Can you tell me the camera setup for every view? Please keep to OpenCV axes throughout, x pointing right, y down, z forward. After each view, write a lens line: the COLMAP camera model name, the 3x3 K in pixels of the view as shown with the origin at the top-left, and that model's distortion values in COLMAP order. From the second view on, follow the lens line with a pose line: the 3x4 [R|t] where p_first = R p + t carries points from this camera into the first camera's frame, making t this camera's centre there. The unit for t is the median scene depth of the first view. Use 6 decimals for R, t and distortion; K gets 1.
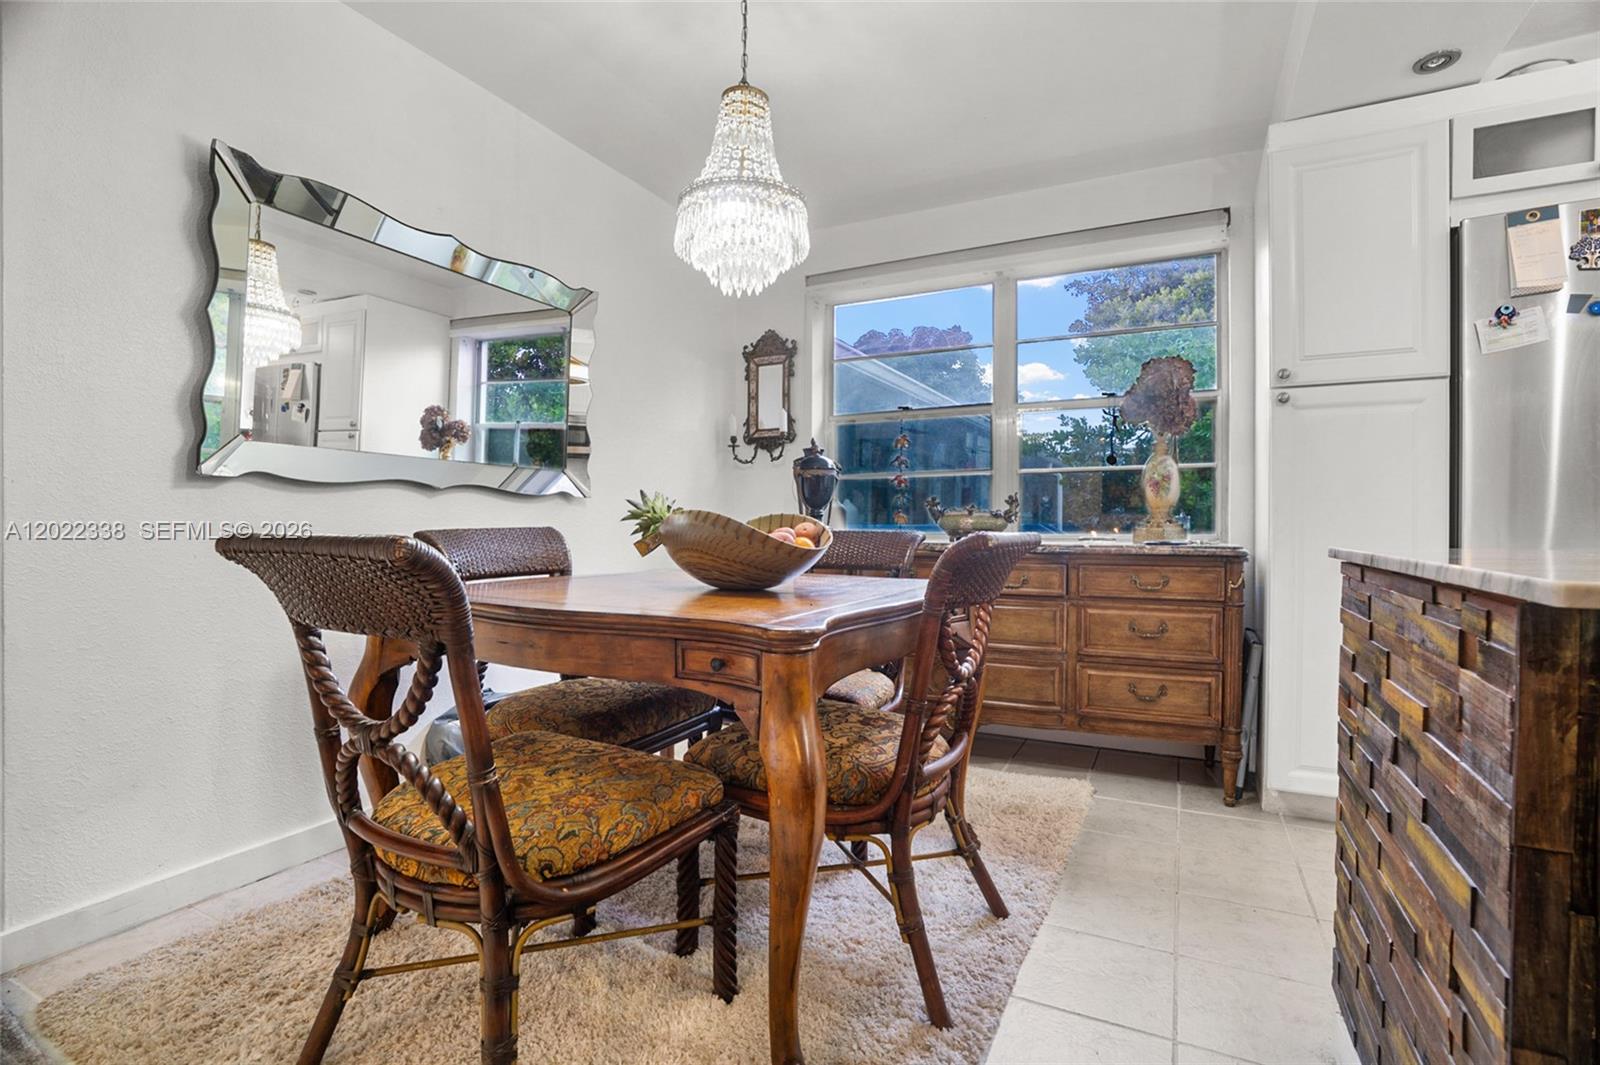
lens RADIAL K [[739.0, 0, 805.6], [0, 739.0, 522.8], [0, 0, 1]] dist [-0.070902, 0.027007]
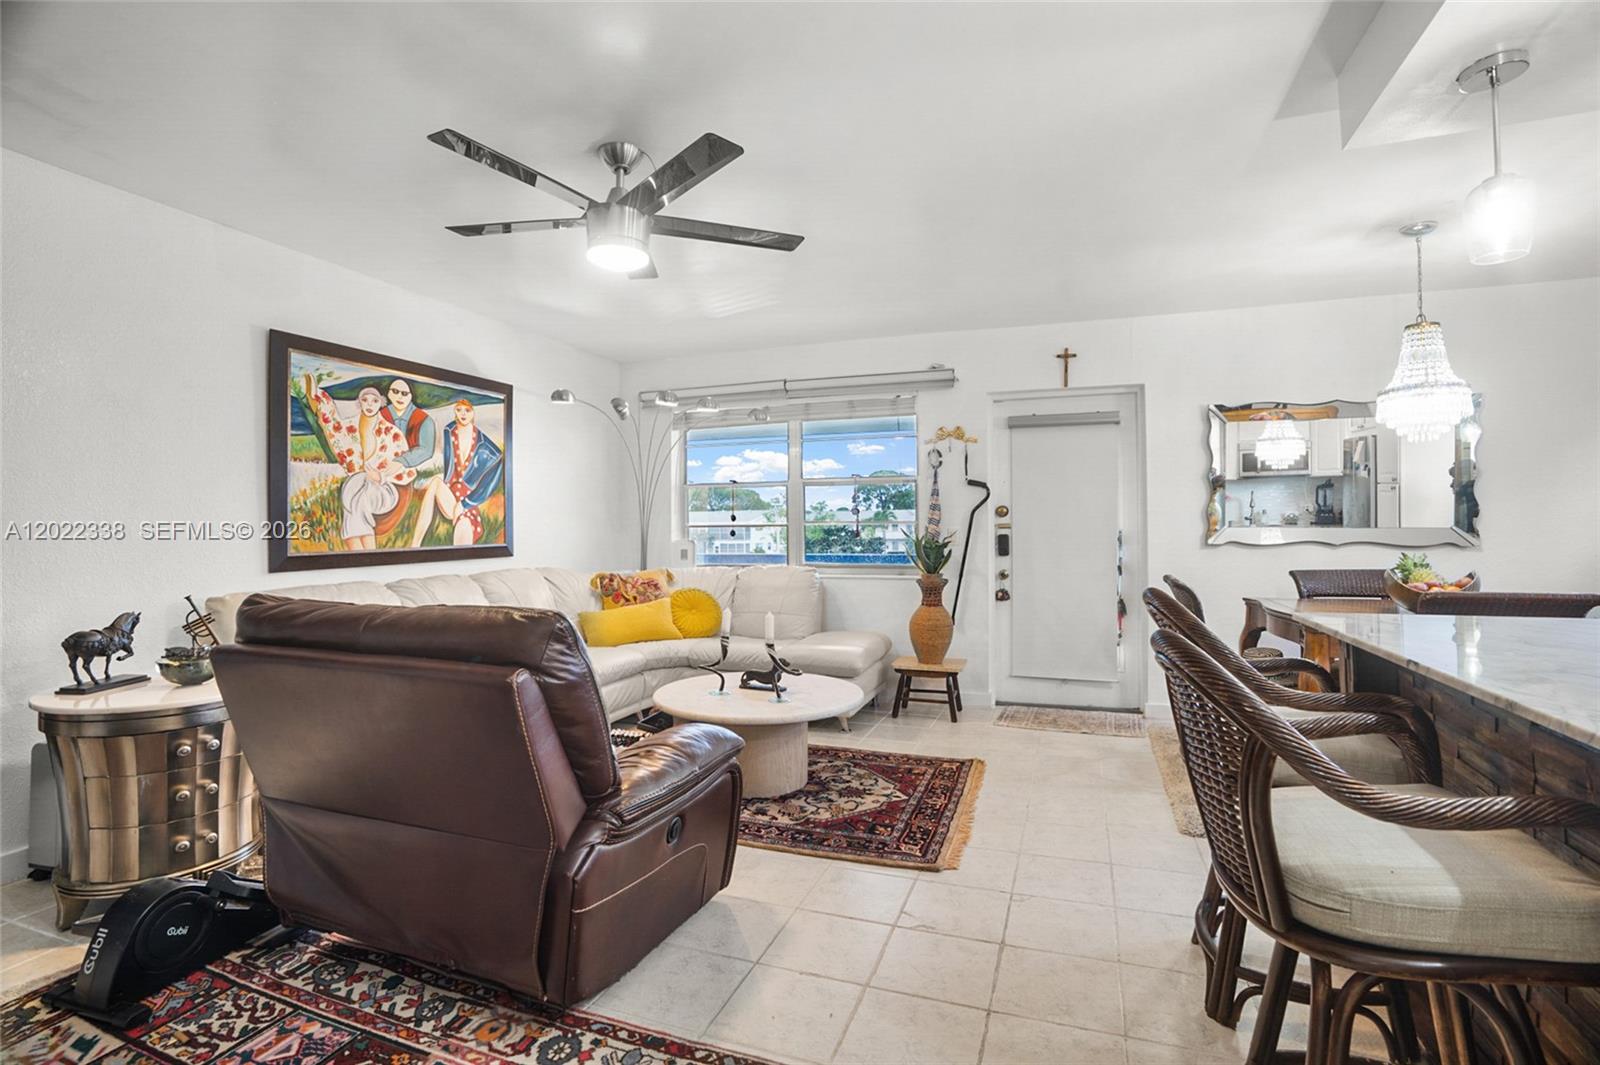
lens RADIAL K [[748.4, 0, 806.5], [0, 748.4, 528.7], [0, 0, 1]] dist [-0.074859, 0.029338]
pose [[0.126858, -0.008247, -0.991887, 1.120293], [0.008810, 0.999935, -0.007187, -0.088063], [0.991882, -0.007827, 0.126923, -0.513771]]
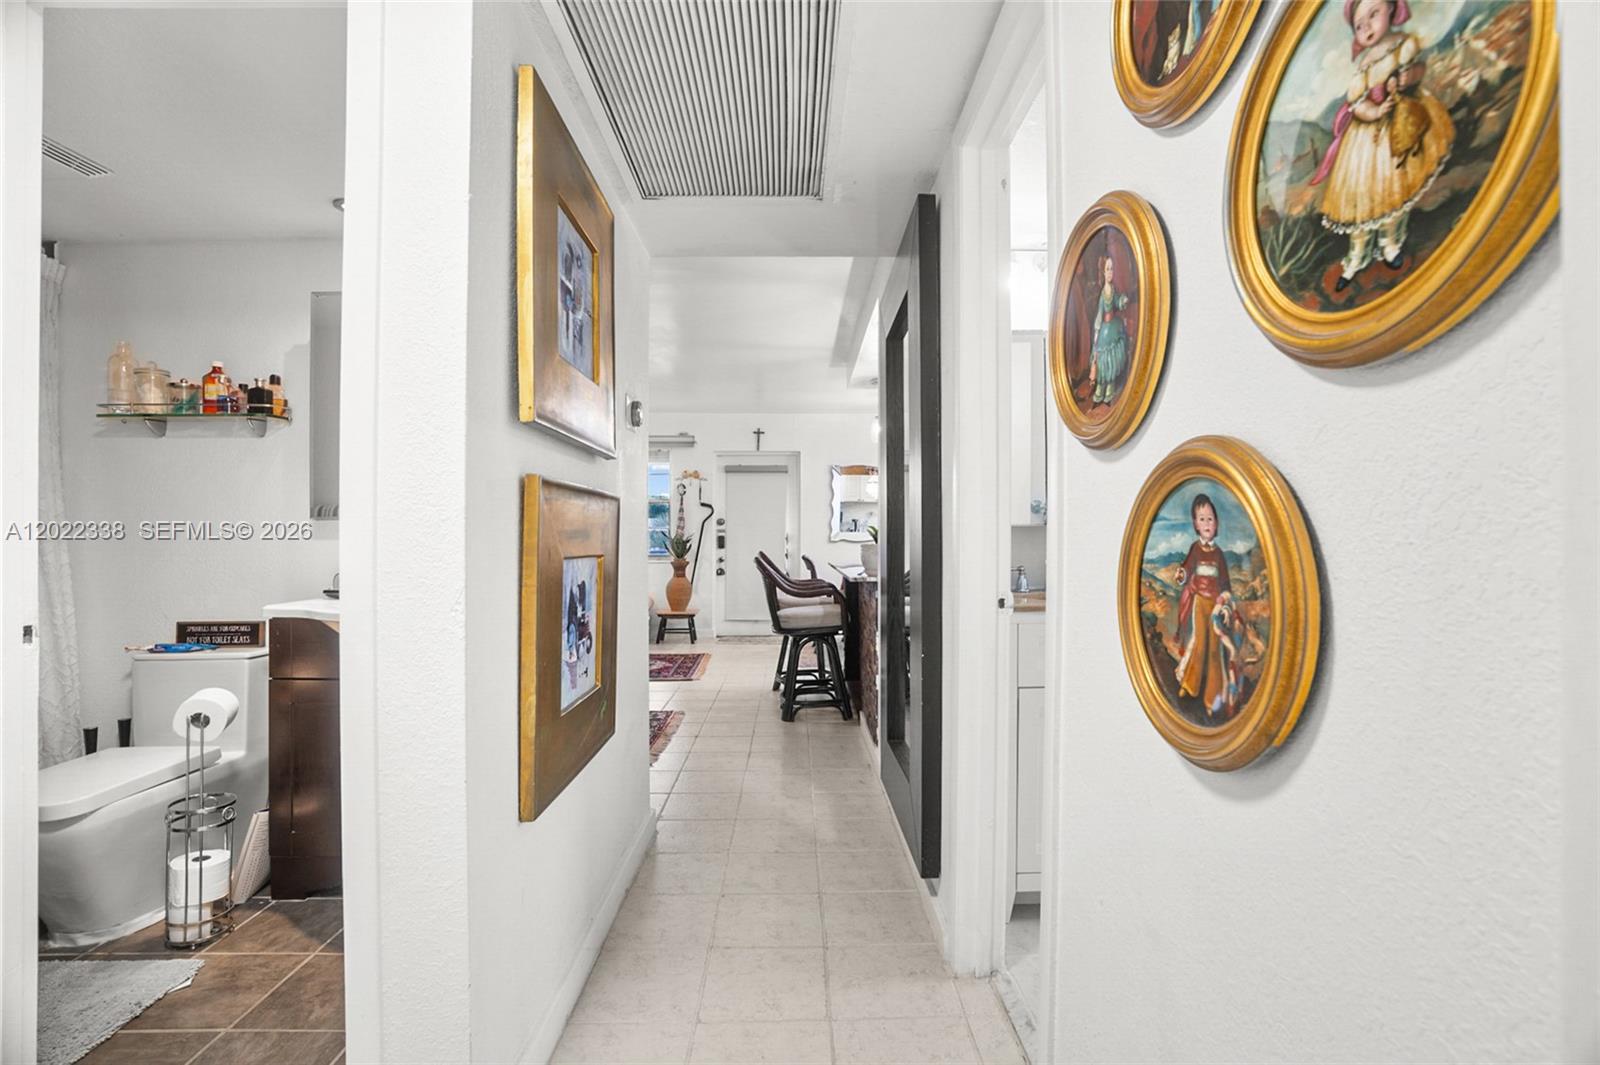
lens RADIAL K [[748.4, 0, 806.5], [0, 748.4, 528.7], [0, 0, 1]] dist [-0.074859, 0.029338]
pose [[0.472264, -0.011646, -0.881380, 2.527840], [0.001491, 0.999922, -0.012414, -0.069238], [0.881456, 0.004549, 0.472244, -1.055423]]
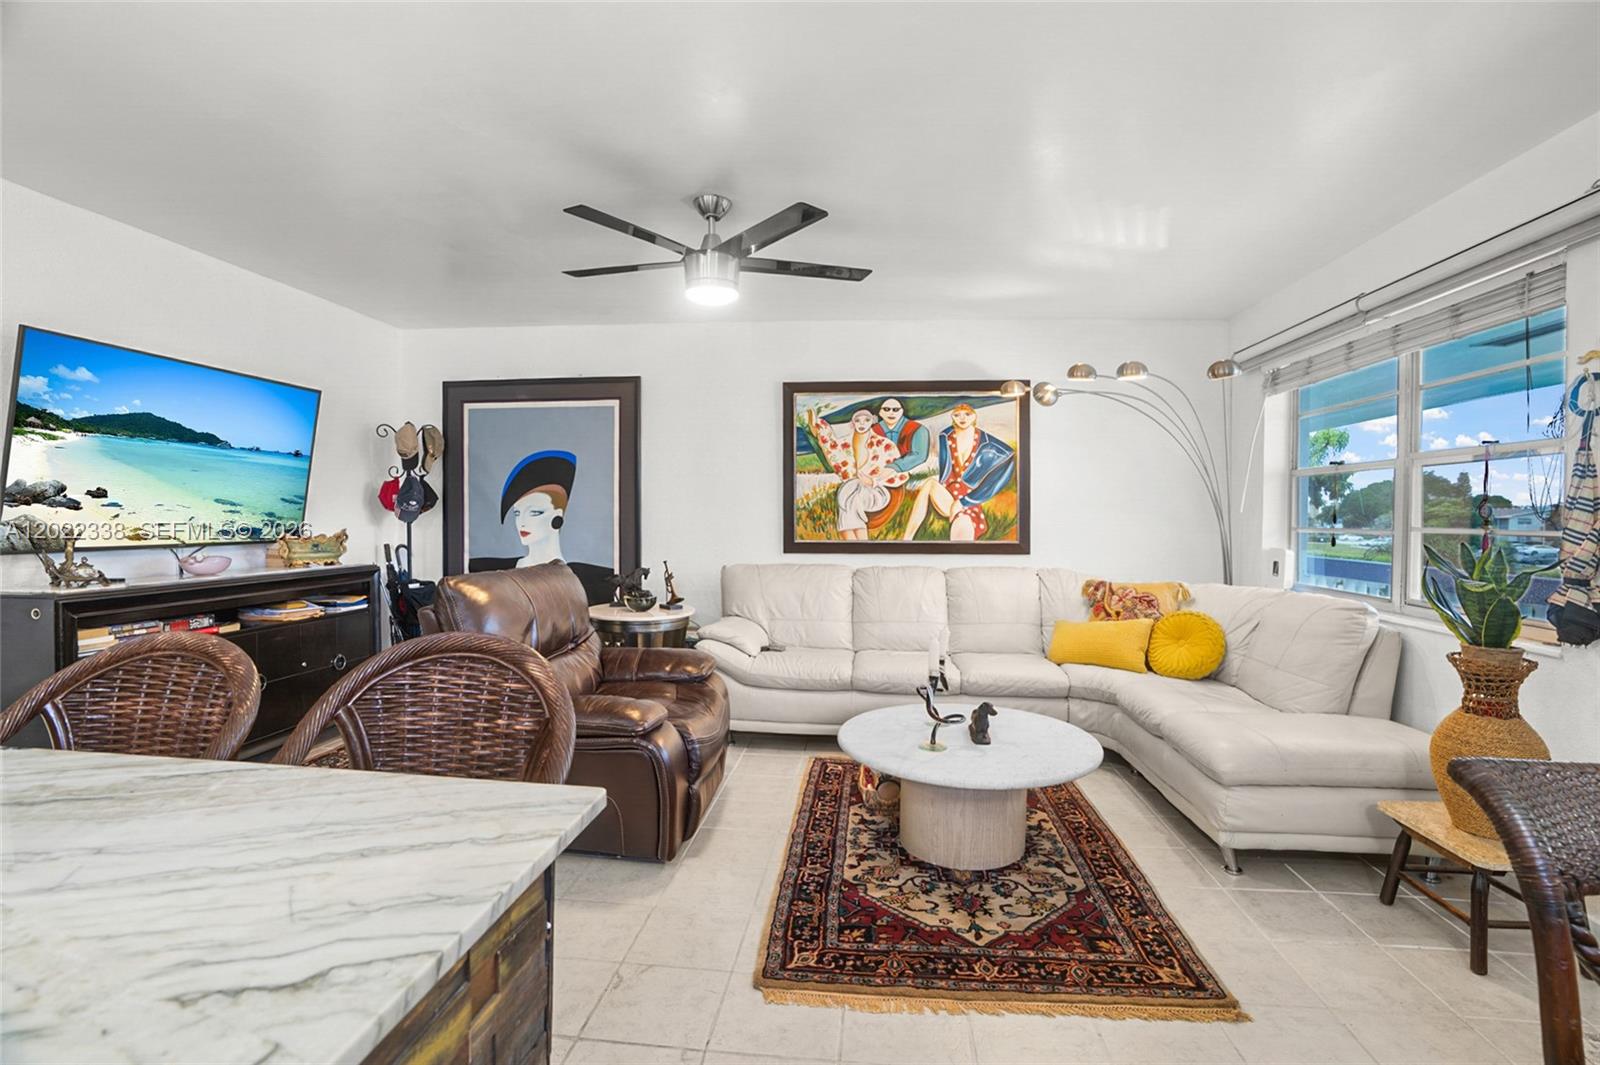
lens RADIAL K [[761.0, 0, 802.5], [0, 761.0, 521.0], [0, 0, 1]] dist [-0.074567, 0.029970]
pose [[-0.930166, -0.016434, -0.366772, 0.307477], [-0.020375, 0.999769, 0.006876, -0.126417], [0.366574, 0.013869, -0.930286, 0.643932]]
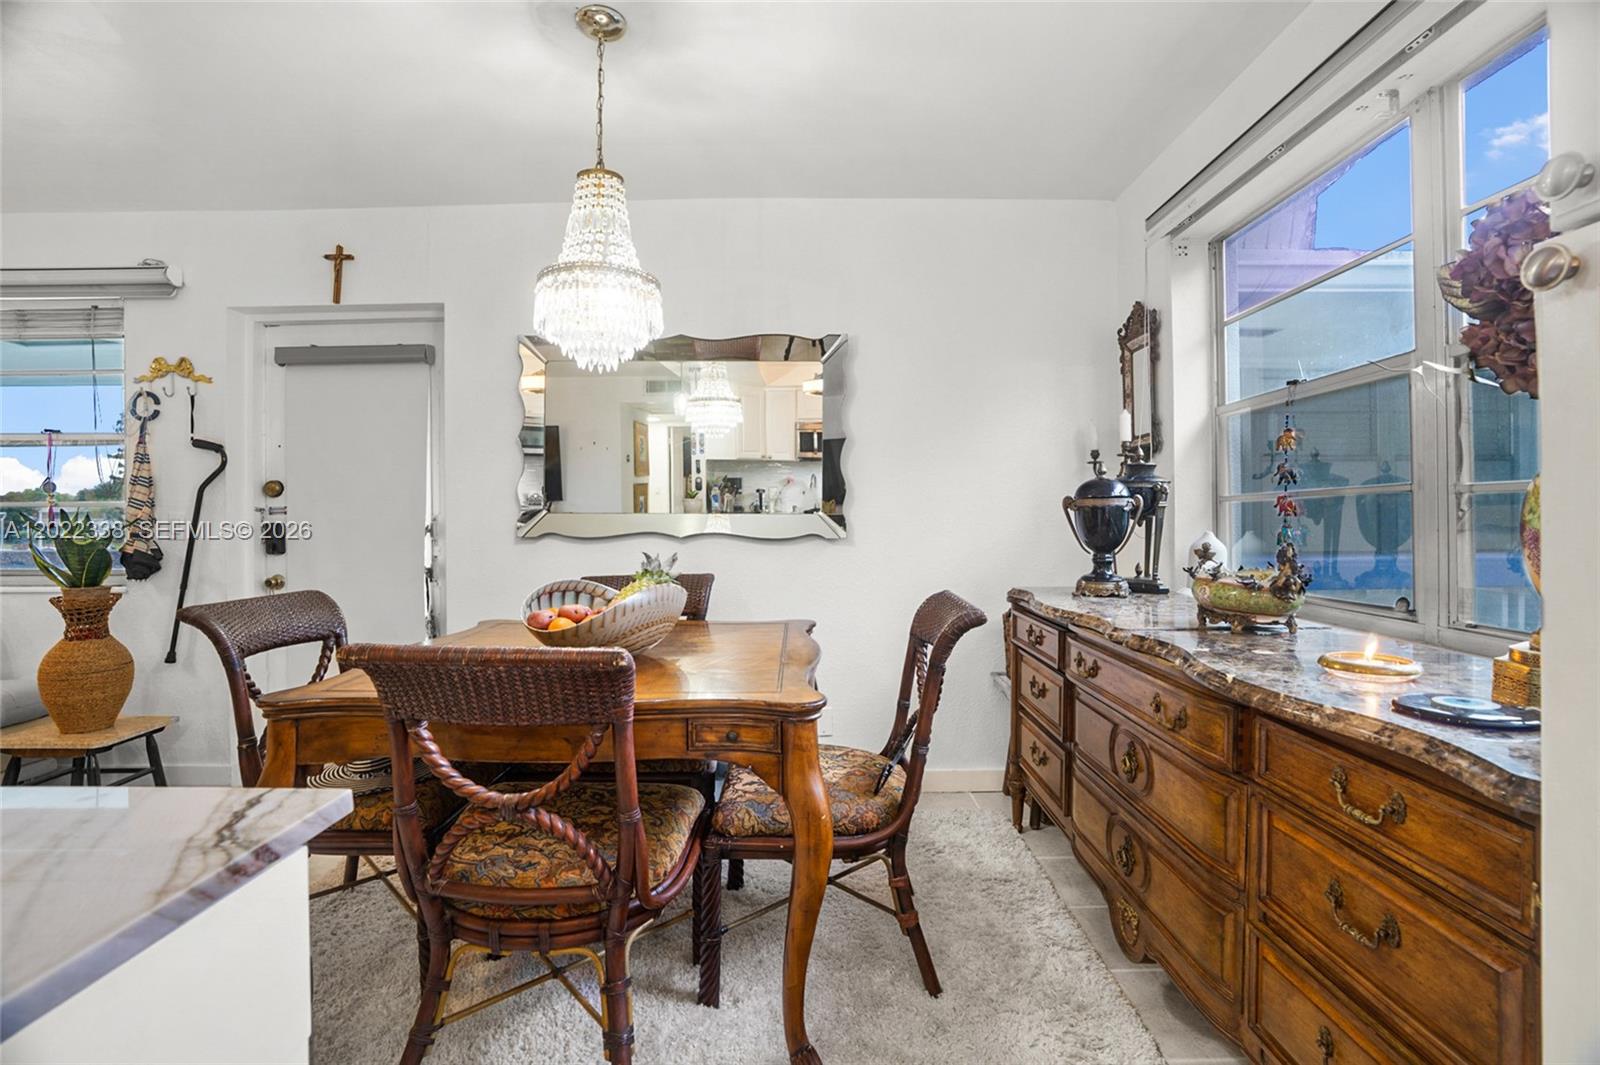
lens RADIAL K [[739.0, 0, 805.6], [0, 739.0, 522.8], [0, 0, 1]] dist [-0.070902, 0.027007]
pose [[0.465420, 0.002024, -0.885087, 0.756323], [0.010122, 0.999920, 0.007609, -0.084199], [0.885032, -0.012500, 0.465363, 0.624789]]
